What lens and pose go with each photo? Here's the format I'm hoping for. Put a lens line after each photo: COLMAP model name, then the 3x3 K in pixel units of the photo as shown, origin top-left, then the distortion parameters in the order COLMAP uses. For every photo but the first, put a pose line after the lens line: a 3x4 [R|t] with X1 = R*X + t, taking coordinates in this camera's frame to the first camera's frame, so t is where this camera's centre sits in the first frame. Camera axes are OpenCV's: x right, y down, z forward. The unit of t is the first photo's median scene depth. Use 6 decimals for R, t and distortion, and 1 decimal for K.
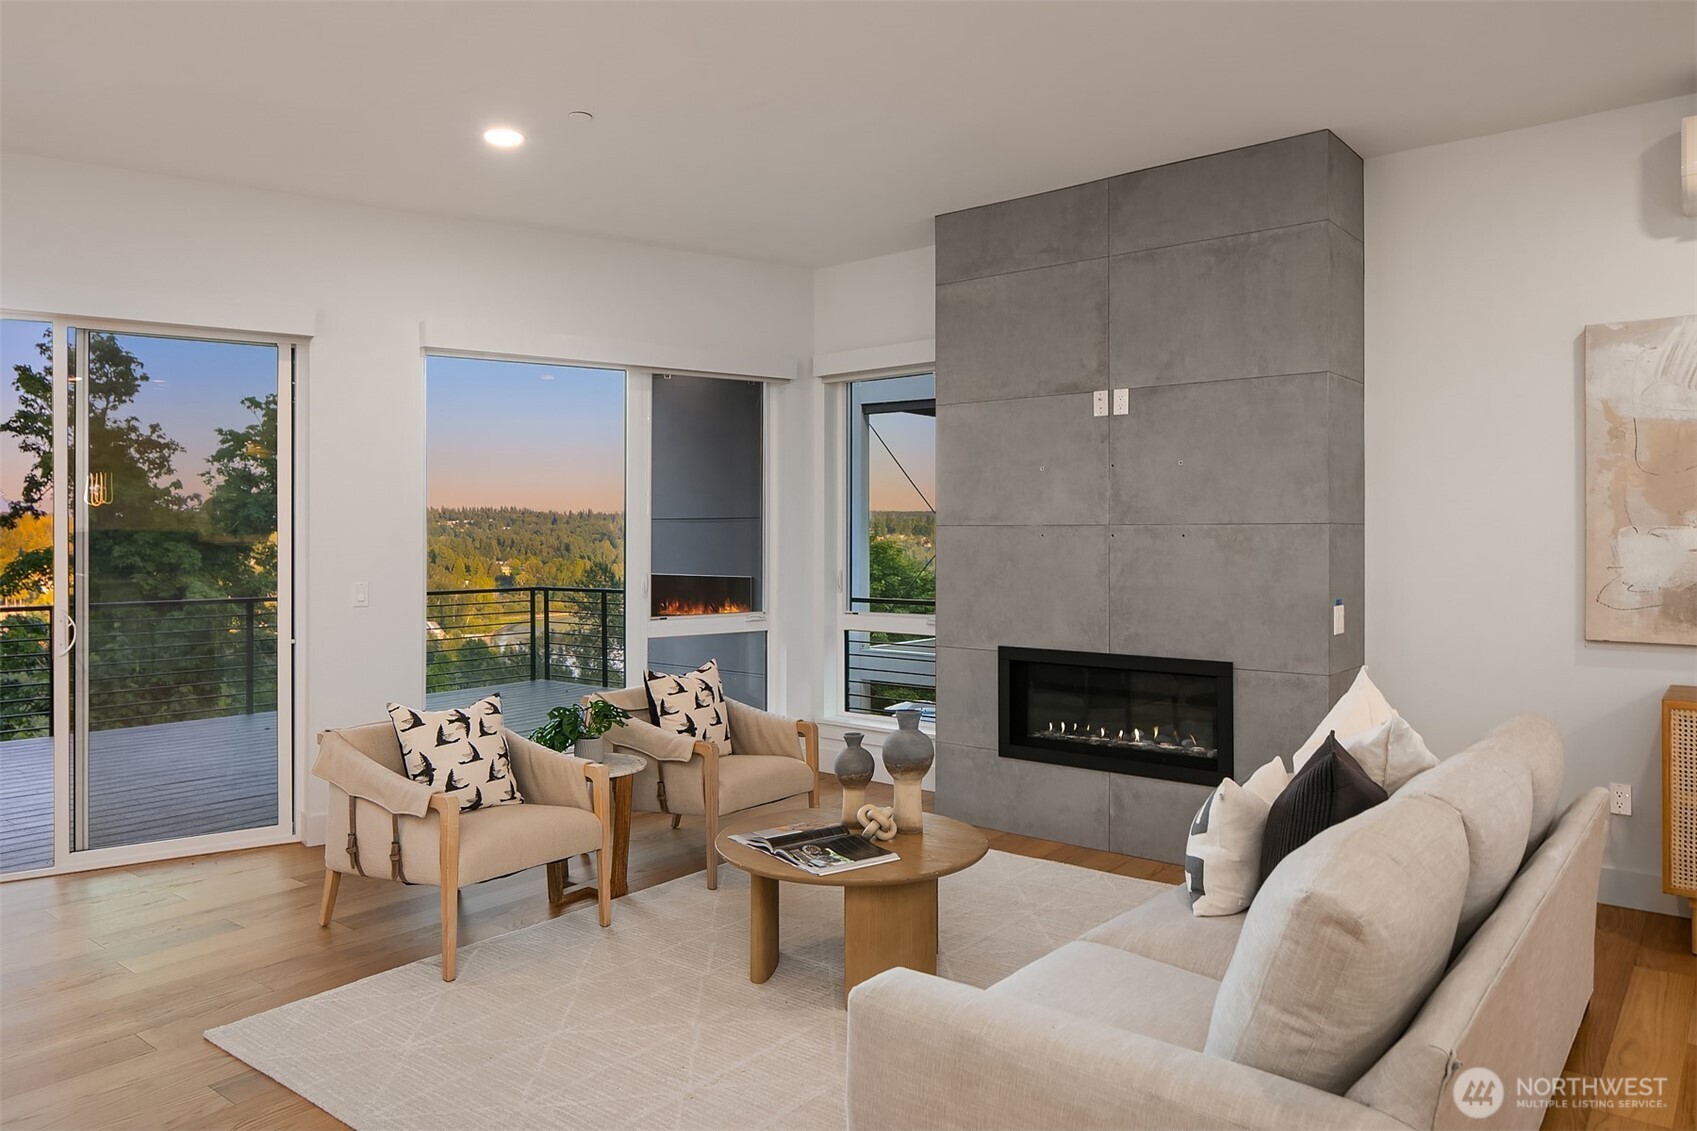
lens RADIAL K [[1150.3, 0, 848.2], [0, 1150.3, 557.8], [0, 0, 1]] dist [-0.003287, -0.000264]
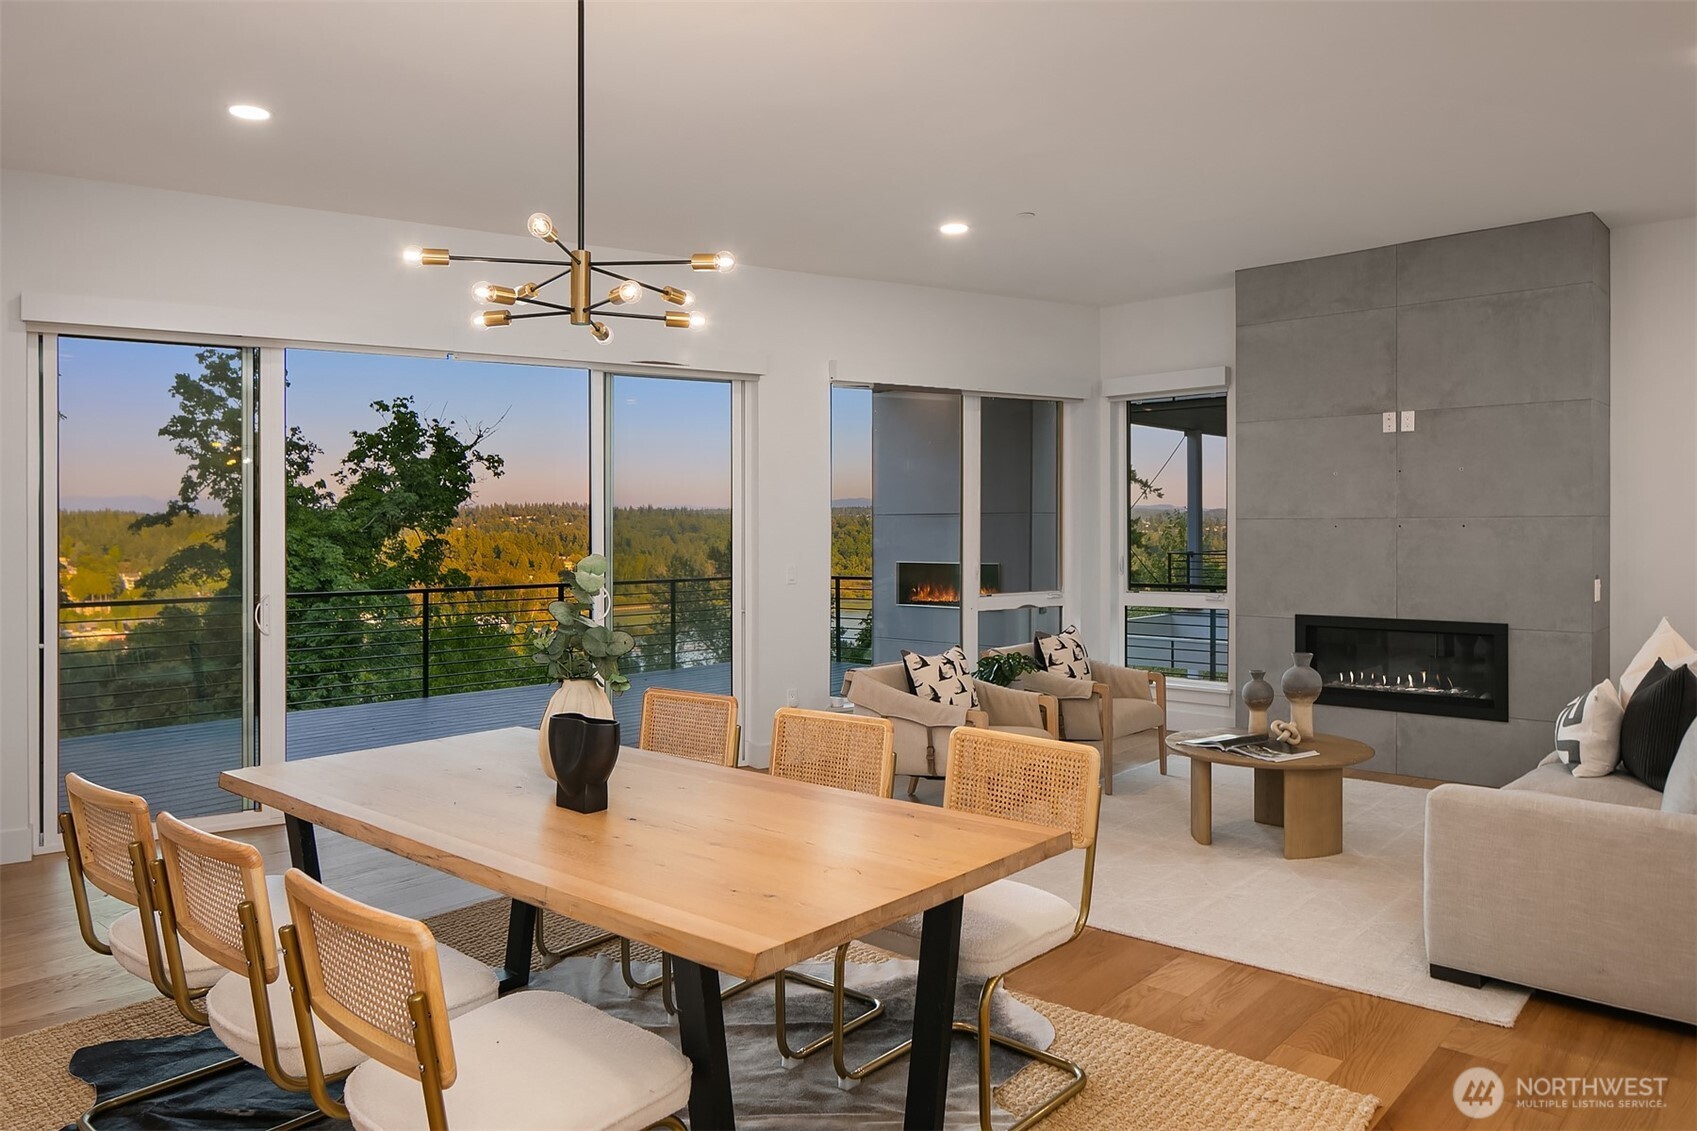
lens RADIAL K [[1150.3, 0, 848.5], [0, 1150.3, 561.3], [0, 0, 1]] dist [-0.003287, -0.000264]
pose [[0.998736, -0.002787, -0.050183, -0.313960], [0.003188, 0.999964, 0.007918, 0.007575], [0.050159, -0.008068, 0.998709, -0.299929]]
